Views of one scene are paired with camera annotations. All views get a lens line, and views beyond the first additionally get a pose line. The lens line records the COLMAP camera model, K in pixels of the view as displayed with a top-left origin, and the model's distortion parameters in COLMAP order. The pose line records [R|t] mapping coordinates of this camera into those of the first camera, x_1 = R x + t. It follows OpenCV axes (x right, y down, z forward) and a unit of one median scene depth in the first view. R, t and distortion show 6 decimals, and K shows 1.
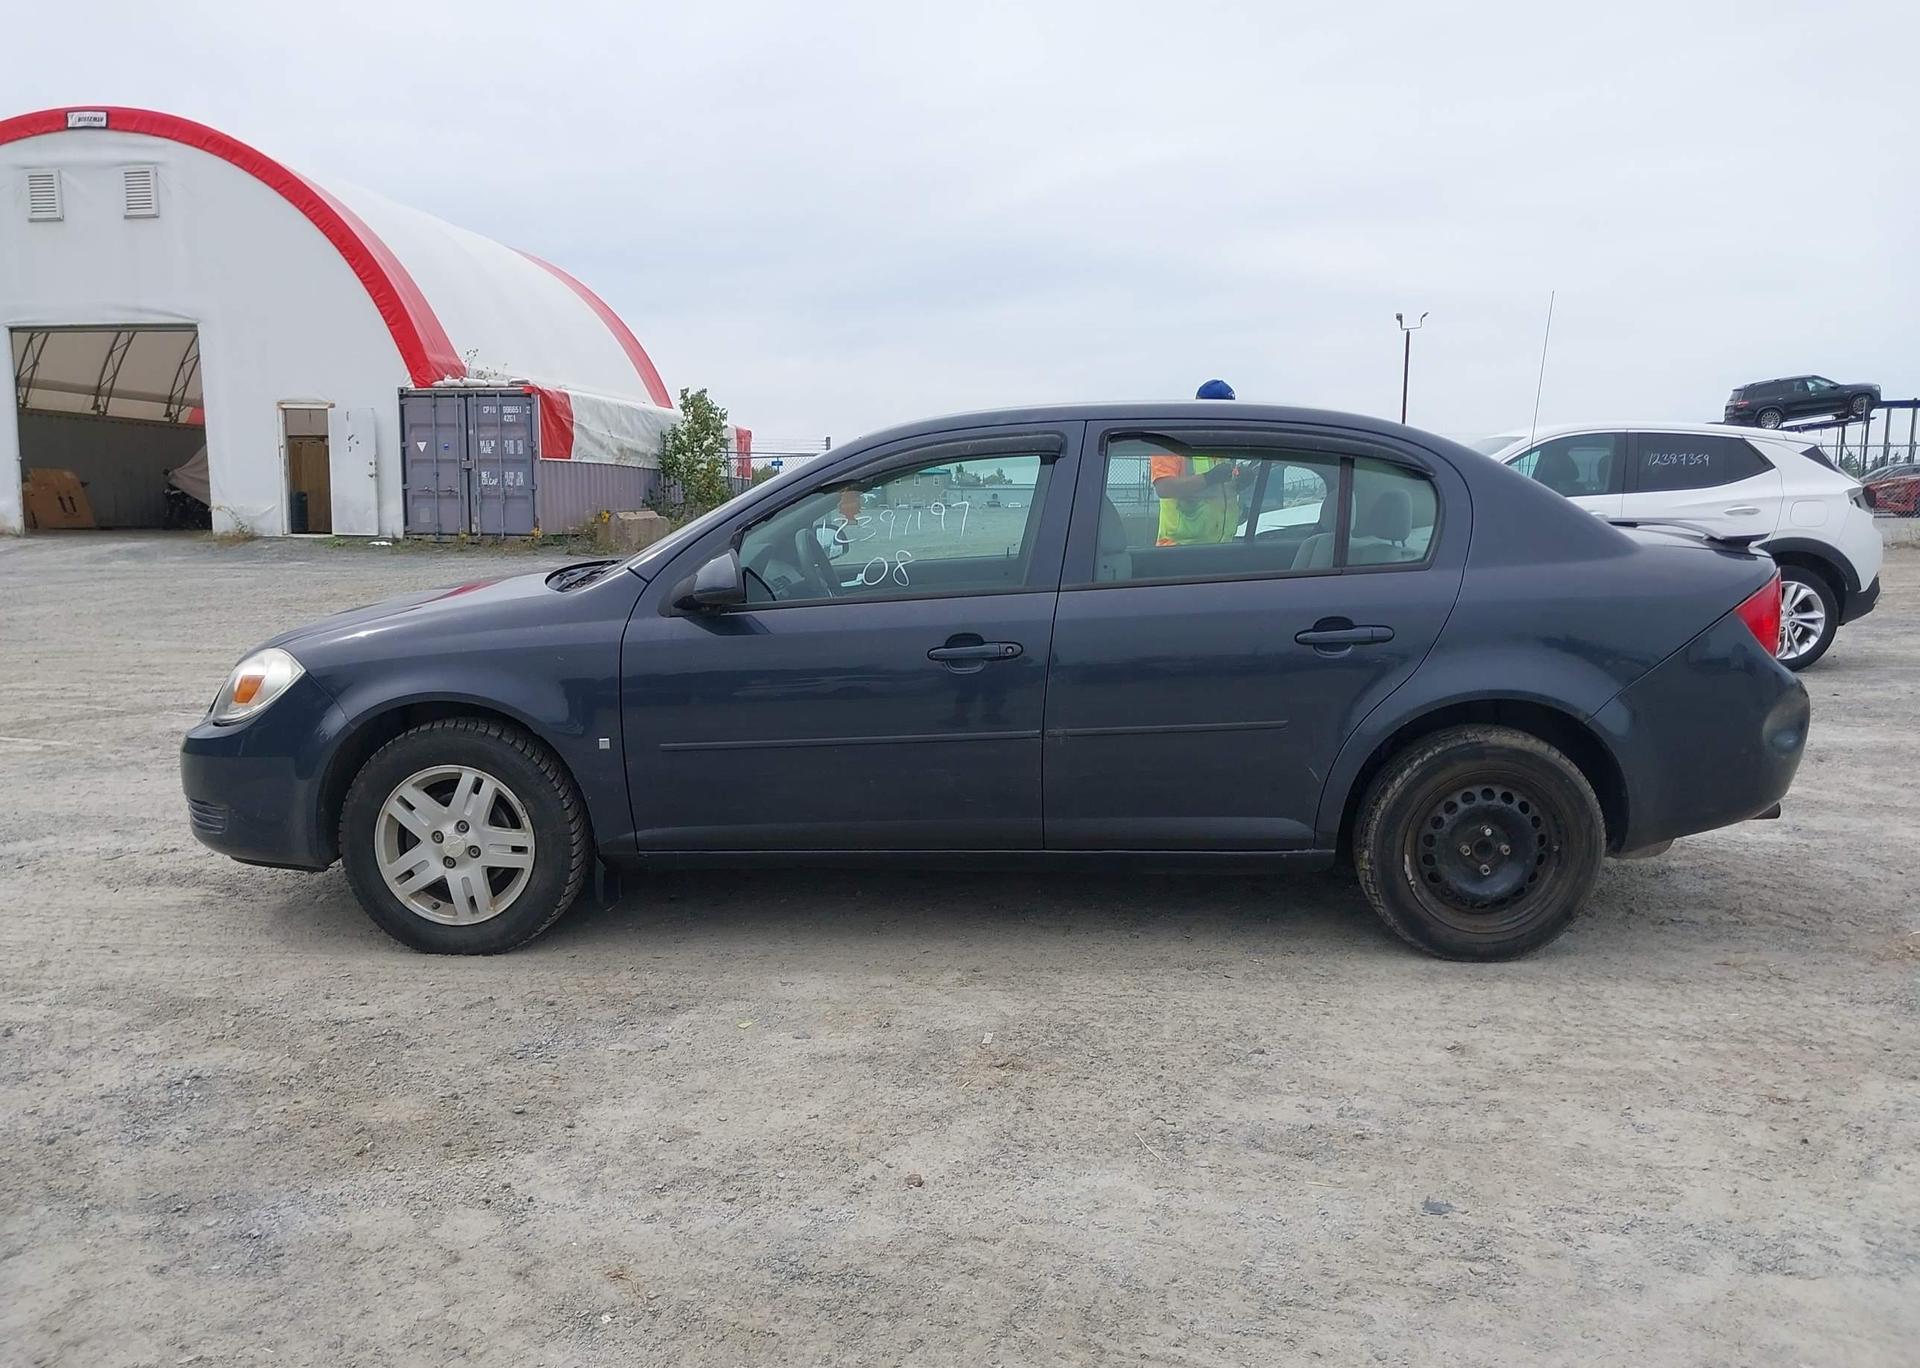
lens RADIAL K [[1477.1, 0, 965.1], [0, 1477.1, 692.1], [0, 0, 1]] dist [0.021733, -0.026080]
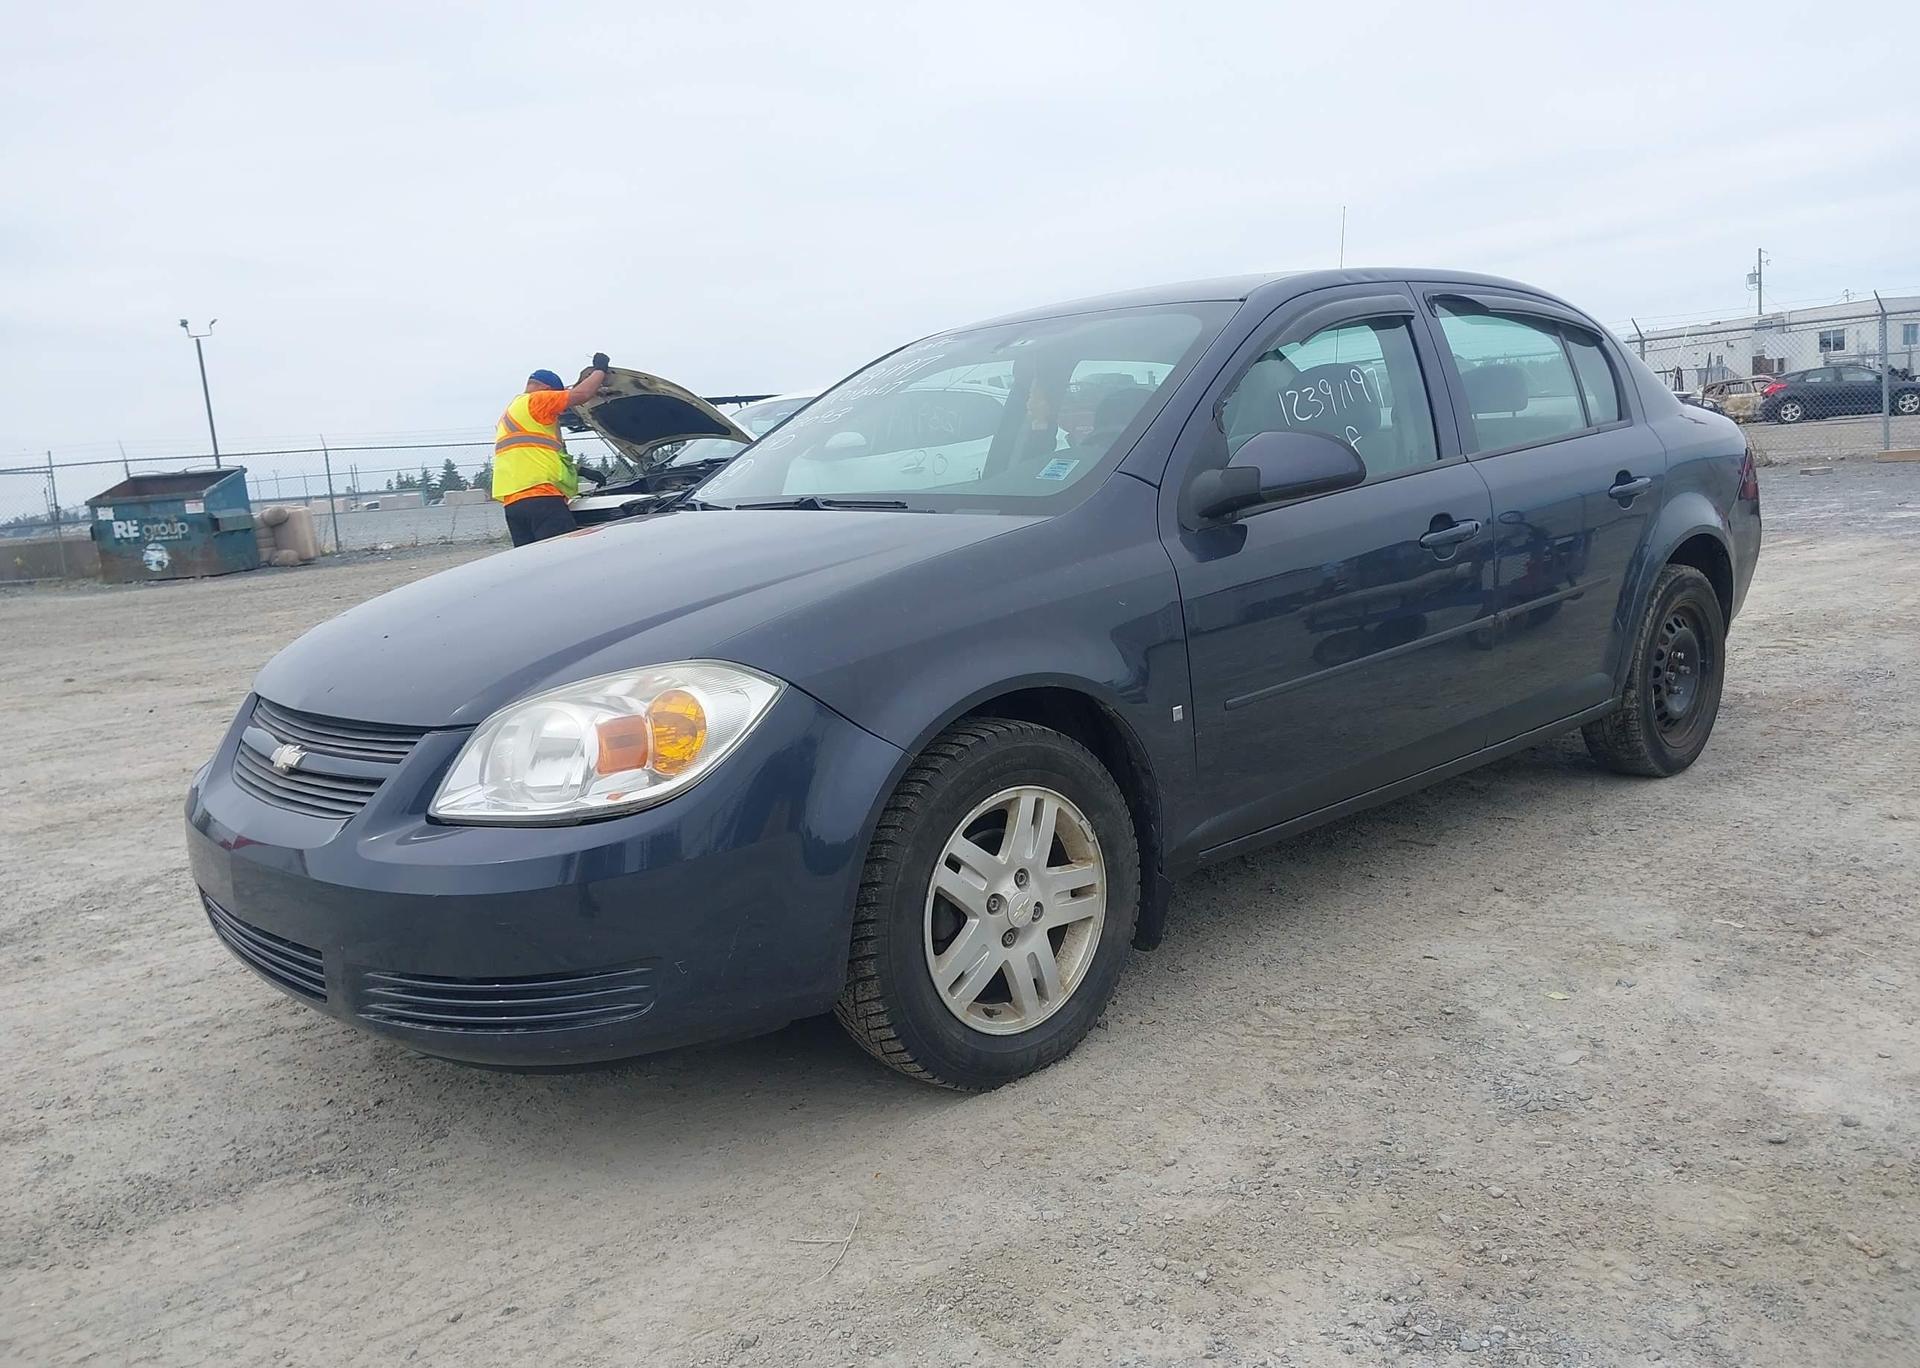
lens RADIAL K [[1477.1, 0, 965.1], [0, 1477.1, 692.1], [0, 0, 1]] dist [0.021733, -0.026080]
pose [[0.735288, -0.162960, 0.657872, -0.779173], [0.183410, 0.982289, 0.038327, -0.020941], [-0.652466, 0.092478, 0.752154, 0.511101]]
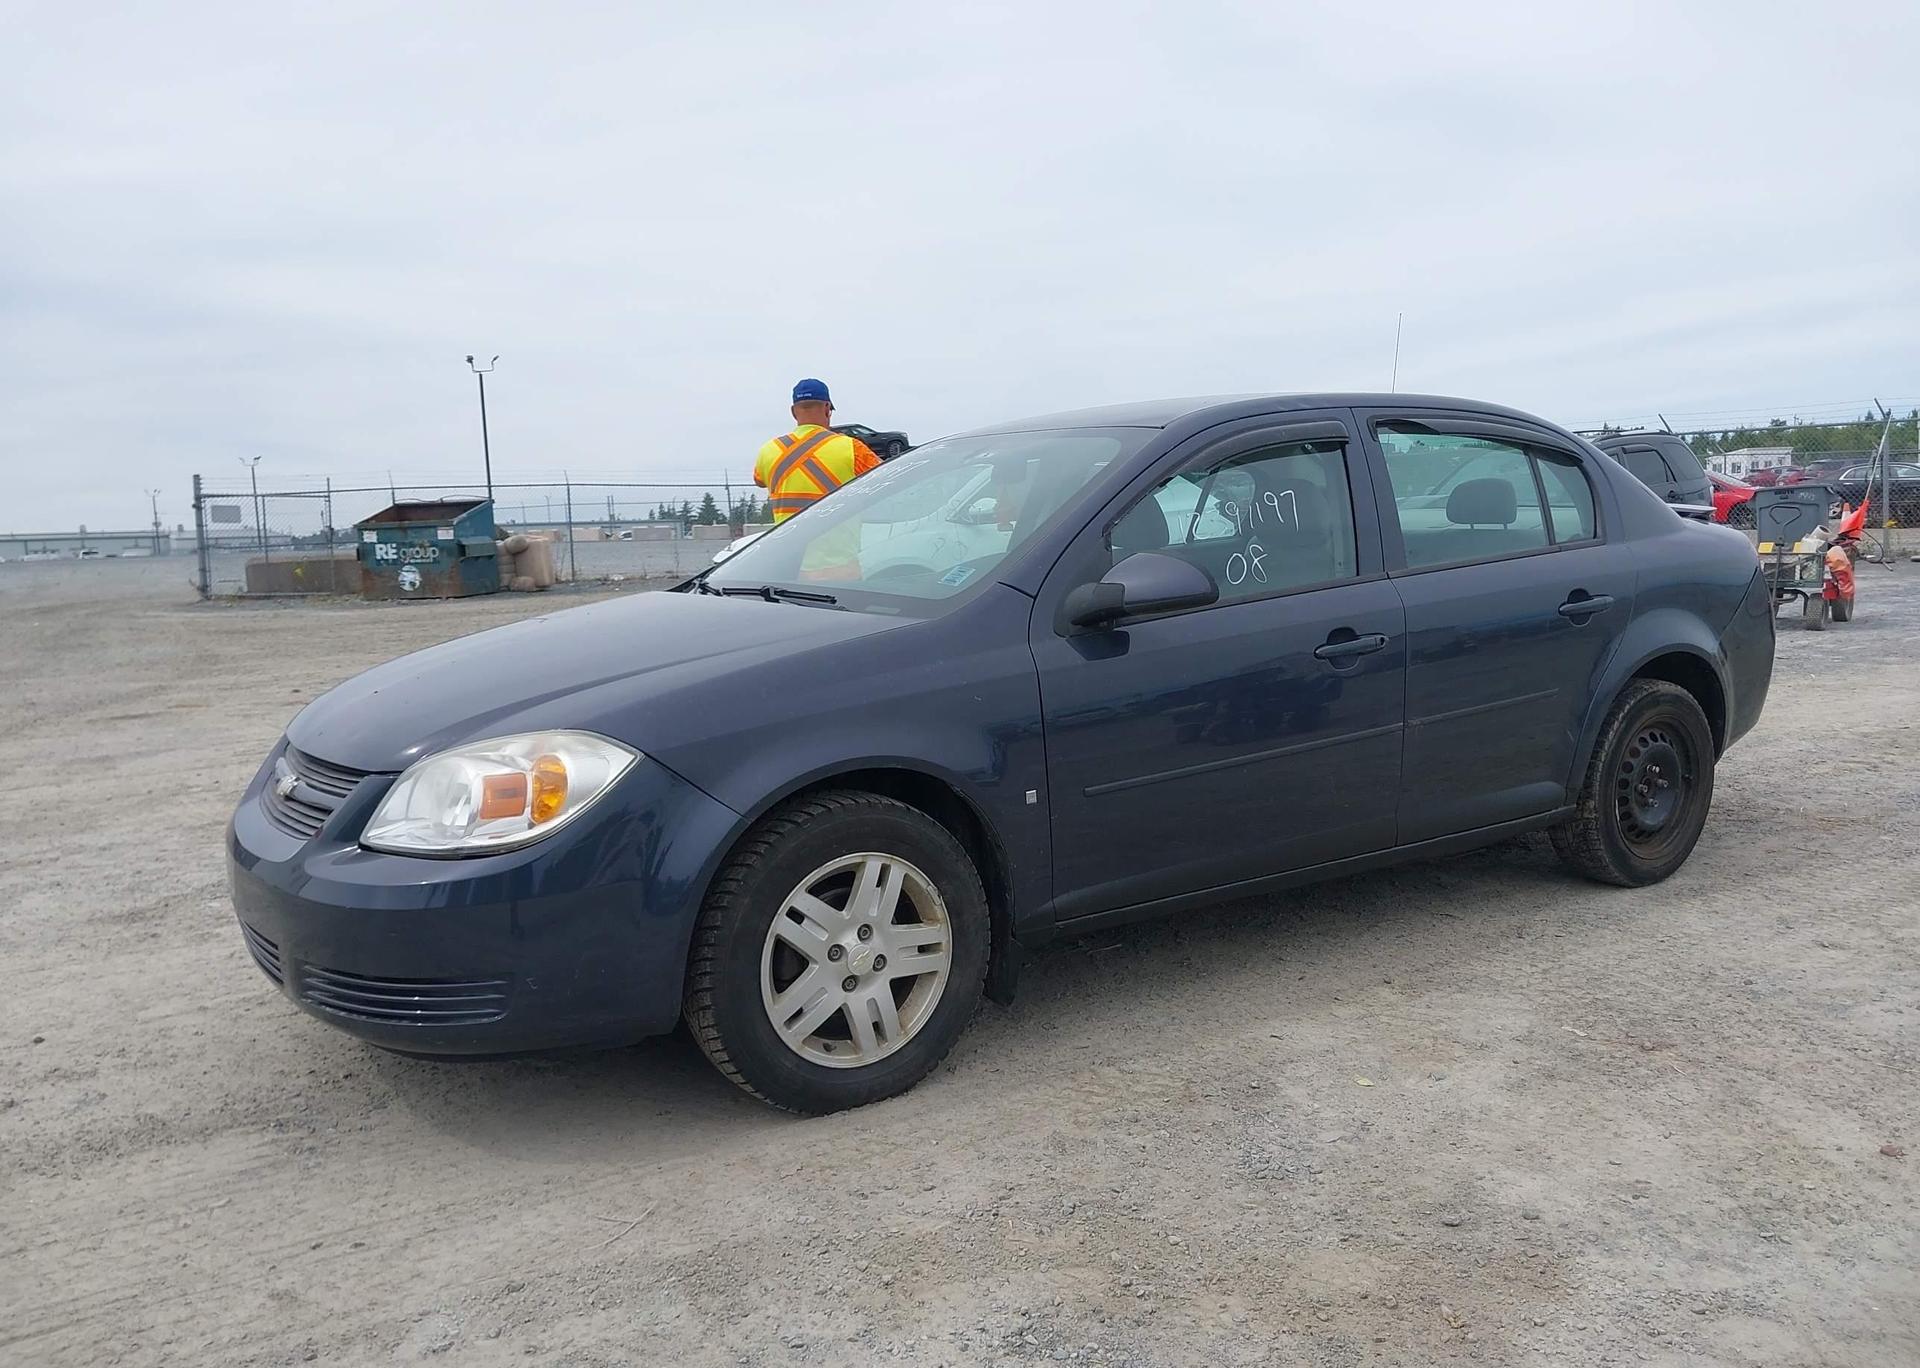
lens RADIAL K [[1488.3, 0, 974.1], [0, 1488.3, 673.4], [0, 0, 1]] dist [0.010744, -0.013262]
pose [[0.832881, -0.090203, 0.546052, -0.699867], [0.125874, 0.991646, -0.028183, -0.013001], [-0.538948, 0.092207, 0.837277, 0.313671]]
